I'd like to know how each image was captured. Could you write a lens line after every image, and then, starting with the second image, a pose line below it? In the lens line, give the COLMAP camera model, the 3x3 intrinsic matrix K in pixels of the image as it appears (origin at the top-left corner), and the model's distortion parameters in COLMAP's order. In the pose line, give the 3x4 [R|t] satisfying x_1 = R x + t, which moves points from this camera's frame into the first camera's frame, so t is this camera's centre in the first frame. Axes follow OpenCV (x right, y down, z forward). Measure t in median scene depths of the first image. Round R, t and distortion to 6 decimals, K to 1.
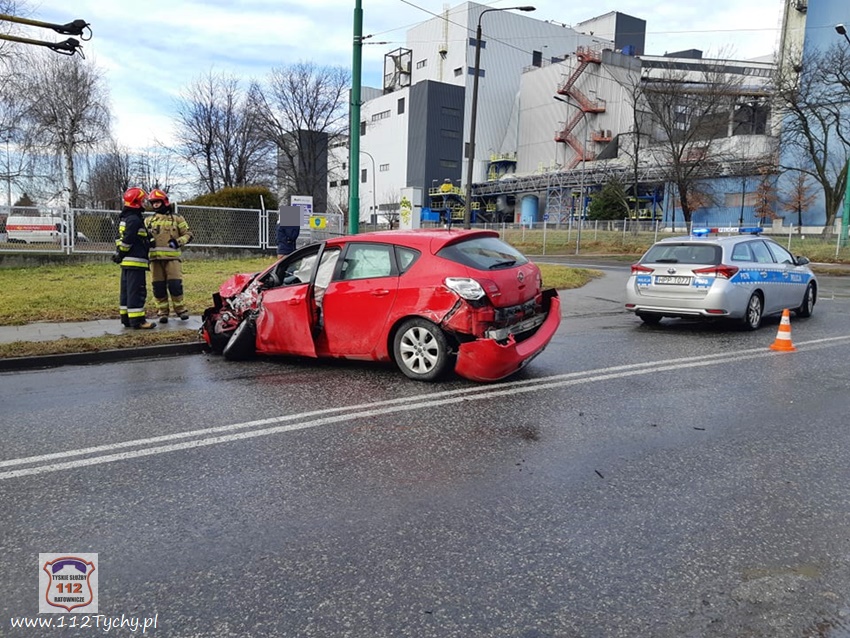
lens RADIAL K [[678.3, 0, 409.3], [0, 678.3, 335.8], [0, 0, 1]] dist [0.030822, -0.055882]
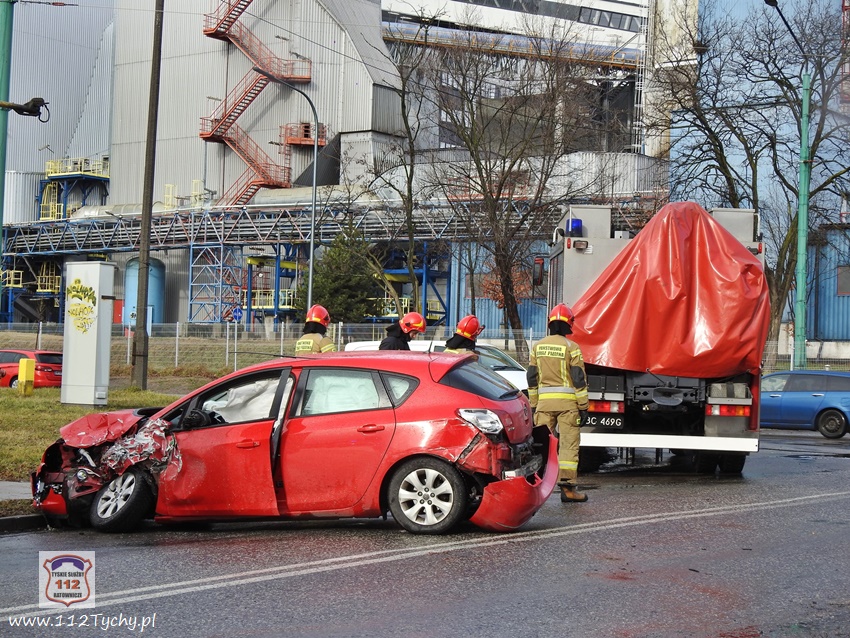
lens RADIAL K [[1741.1, 0, 420.9], [0, 1741.1, 318.8], [0, 0, 1]] dist [0.045856, 0.000000]
pose [[0.935441, 0.014322, 0.353194, -0.328543], [0.043851, 0.986759, -0.156153, 0.061160], [-0.350753, 0.161560, 0.922426, -0.439403]]
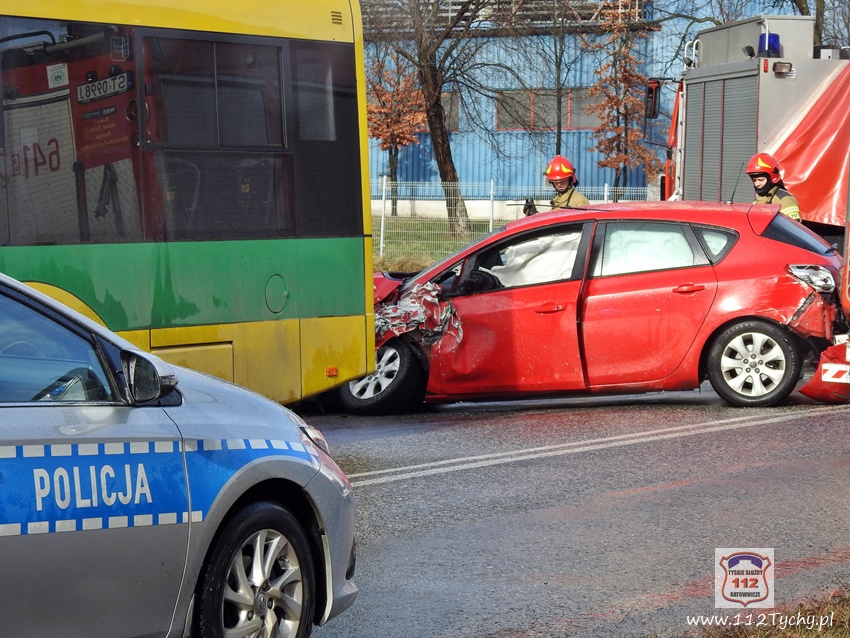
lens RADIAL K [[3079.0, 0, 425.7], [0, 3079.0, 319.1], [0, 0, 1]] dist [-0.009280, 0.000000]
pose [[0.889534, -0.015933, 0.456592, -0.801795], [0.069668, 0.992434, -0.101097, 0.125347], [-0.451526, 0.121739, 0.883914, -0.788990]]
